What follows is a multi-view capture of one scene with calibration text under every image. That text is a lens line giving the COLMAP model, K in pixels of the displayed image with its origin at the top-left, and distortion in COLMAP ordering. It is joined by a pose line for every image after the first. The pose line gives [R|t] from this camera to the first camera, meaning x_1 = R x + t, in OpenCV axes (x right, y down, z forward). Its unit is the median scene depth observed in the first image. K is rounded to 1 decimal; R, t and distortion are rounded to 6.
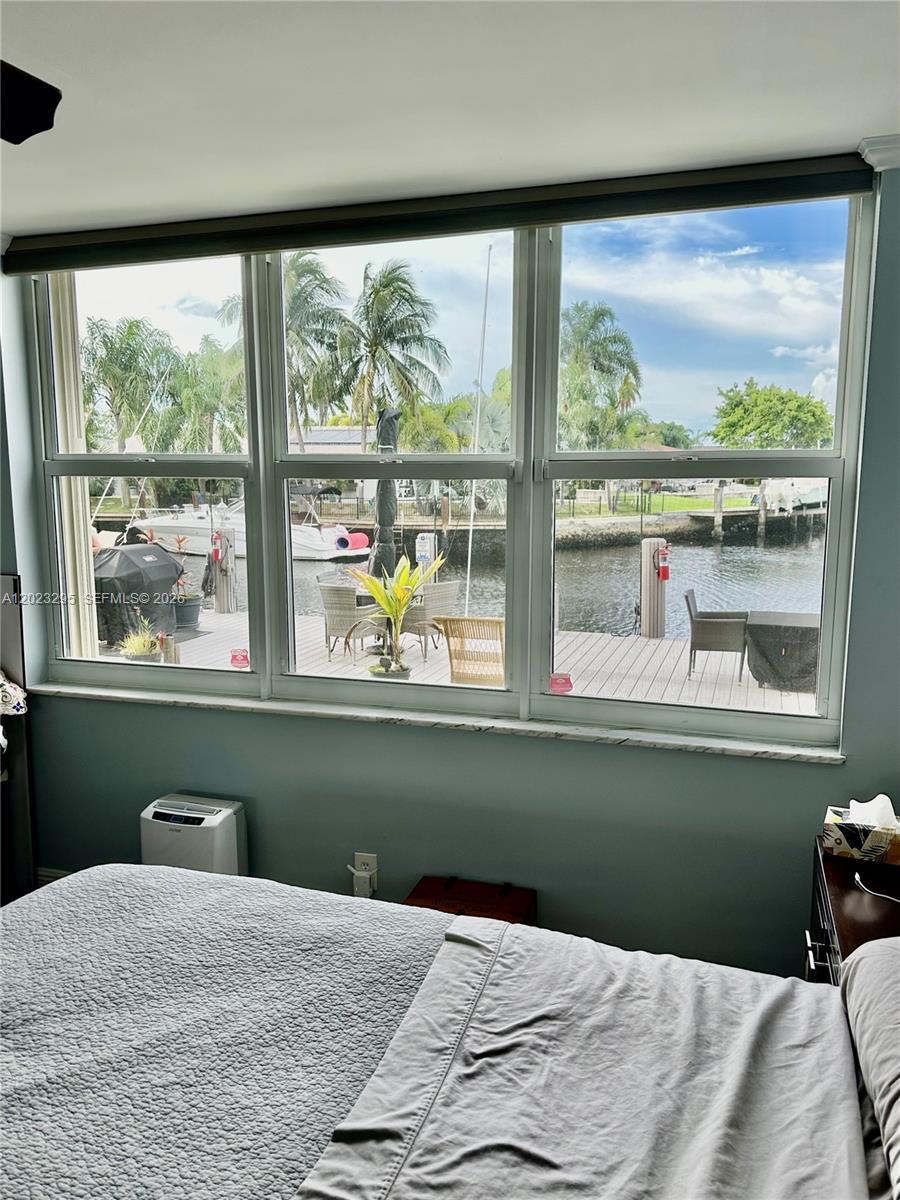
lens RADIAL K [[912.2, 0, 451.9], [0, 912.2, 603.3], [0, 0, 1]] dist [-0.007956, -0.002466]
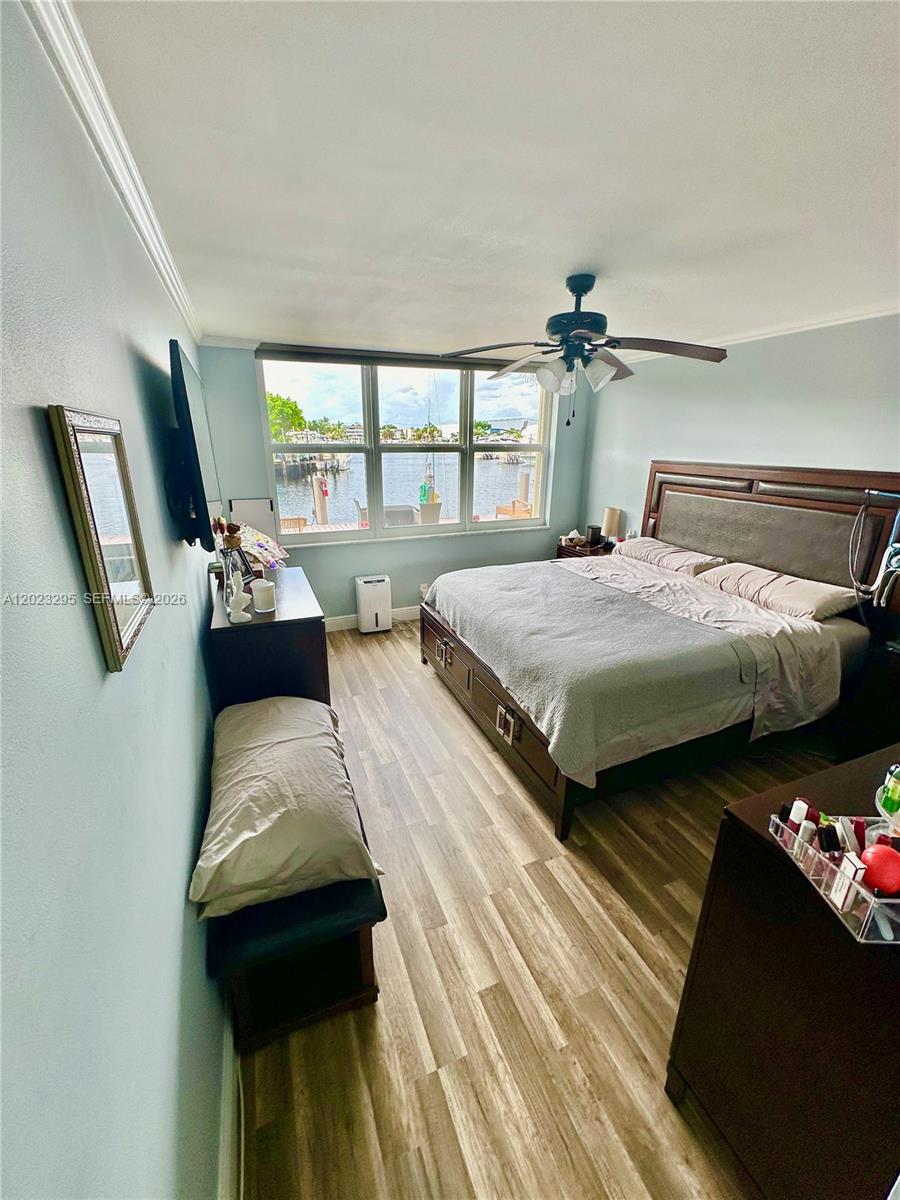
lens RADIAL K [[479.9, 0, 450.2], [0, 479.9, 600.6], [0, 0, 1]] dist [-0.000095, 0.000183]
pose [[0.763212, -0.194521, 0.616172, -0.972537], [0.080577, 0.974818, 0.207937, 0.007759], [-0.641104, -0.109051, 0.759667, -0.260769]]
